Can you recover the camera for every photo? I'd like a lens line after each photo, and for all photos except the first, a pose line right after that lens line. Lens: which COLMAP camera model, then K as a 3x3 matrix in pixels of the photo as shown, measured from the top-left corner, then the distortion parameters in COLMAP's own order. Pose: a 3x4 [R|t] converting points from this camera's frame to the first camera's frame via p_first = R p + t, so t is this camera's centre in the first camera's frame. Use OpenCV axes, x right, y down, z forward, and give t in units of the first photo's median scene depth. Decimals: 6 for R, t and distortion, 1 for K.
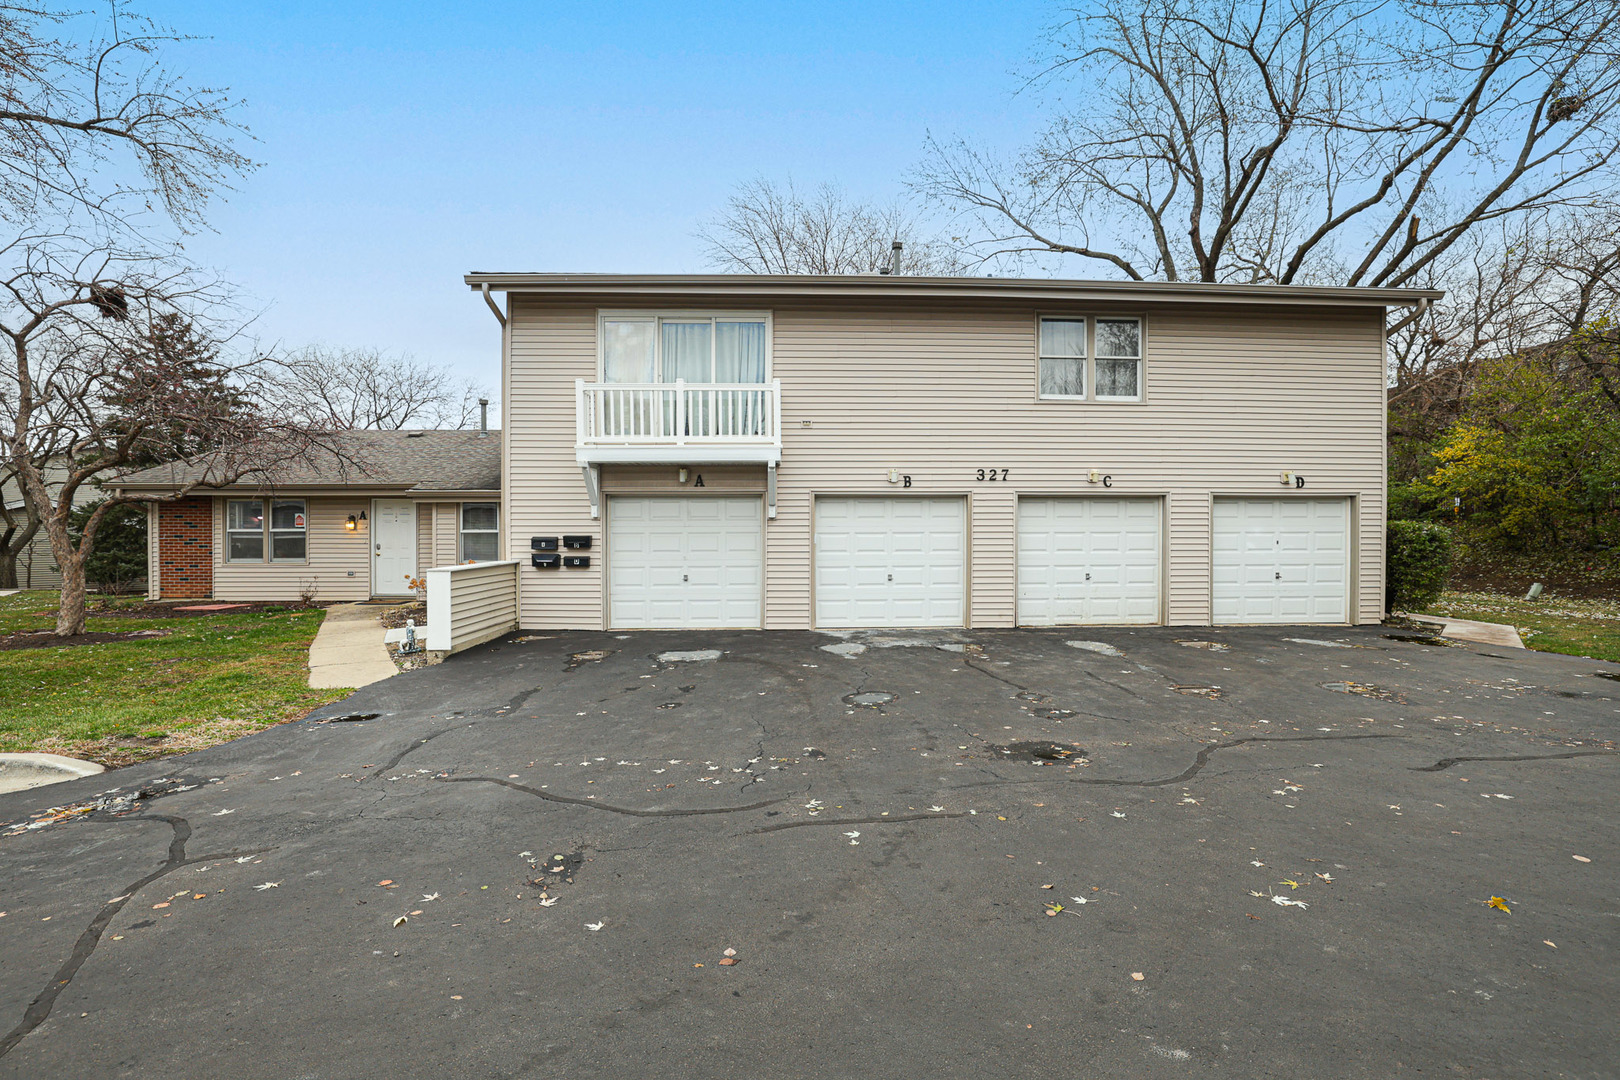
lens RADIAL K [[762.9, 0, 810.0], [0, 762.9, 540.0], [0, 0, 1]] dist [-0.034250, 0.014825]
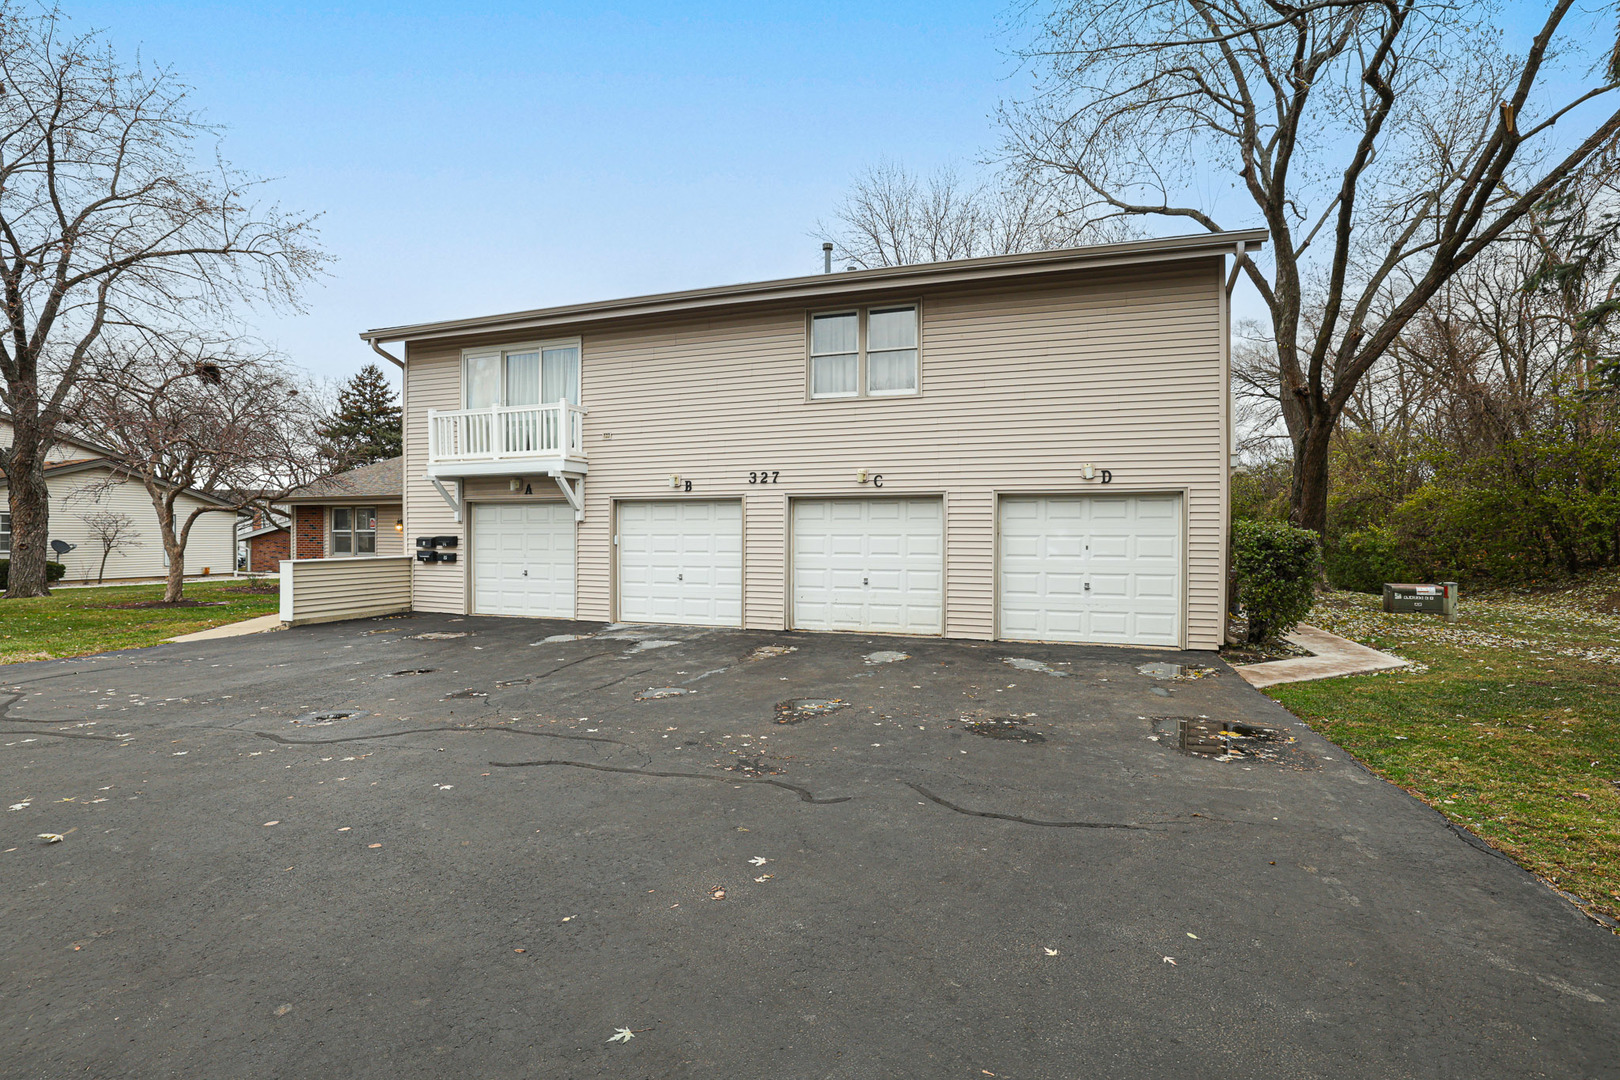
lens RADIAL K [[778.3, 0, 810.0], [0, 778.3, 540.0], [0, 0, 1]] dist [-0.024193, 0.000370]
pose [[0.923959, 0.006364, -0.382438, 0.688657], [-0.007045, 0.999975, -0.000380, -0.003037], [0.382426, 0.003046, 0.923981, 0.072861]]
